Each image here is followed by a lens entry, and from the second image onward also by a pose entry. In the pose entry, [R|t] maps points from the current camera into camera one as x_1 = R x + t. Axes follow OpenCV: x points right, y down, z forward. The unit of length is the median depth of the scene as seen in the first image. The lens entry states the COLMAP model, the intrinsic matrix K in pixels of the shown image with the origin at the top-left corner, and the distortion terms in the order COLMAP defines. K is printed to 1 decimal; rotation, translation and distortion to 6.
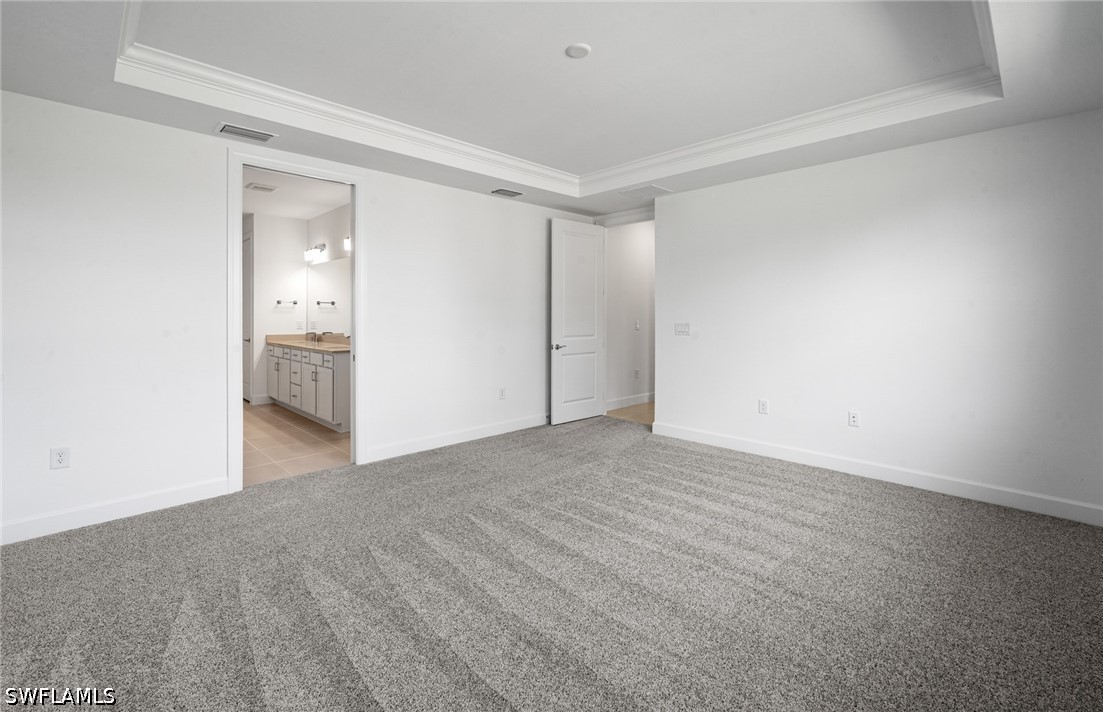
lens RADIAL K [[467.7, 0, 550.1], [0, 467.7, 309.9], [0, 0, 1]] dist [-0.007488, 0.000513]
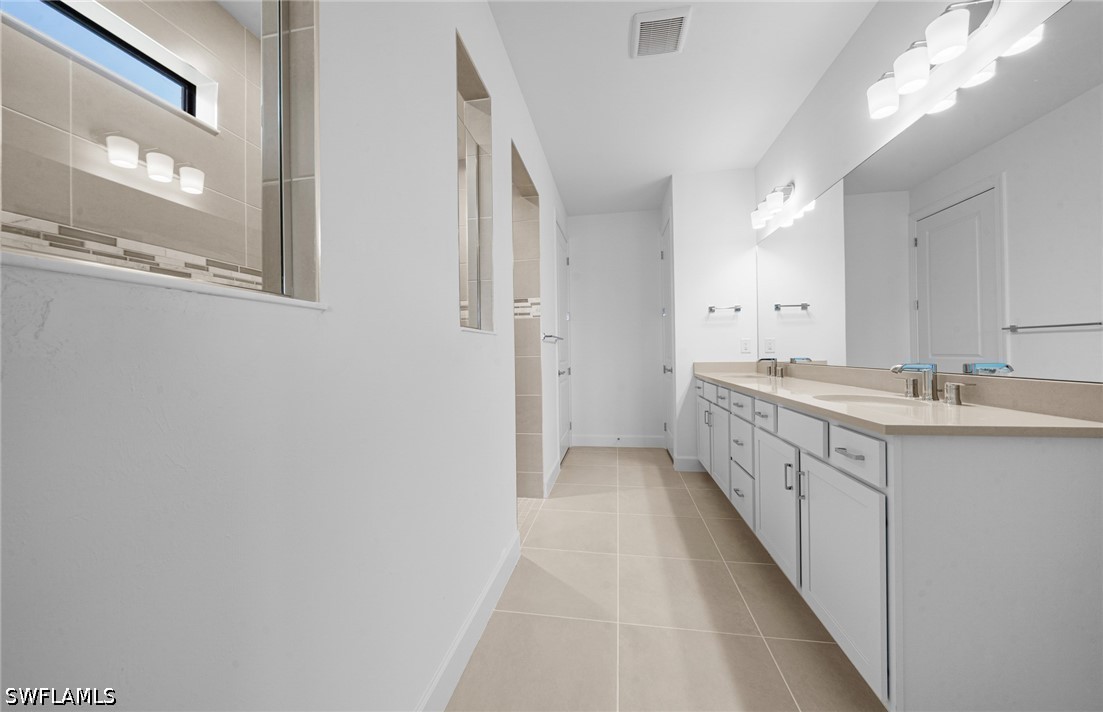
lens RADIAL K [[394.9, 0, 554.3], [0, 394.9, 350.9], [0, 0, 1]] dist [0.003999, 0.000117]
pose [[0.591552, -0.011780, -0.806180, -0.298694], [0.023272, 0.999726, 0.002468, 0.033513], [0.805931, -0.020222, 0.591665, 0.549387]]
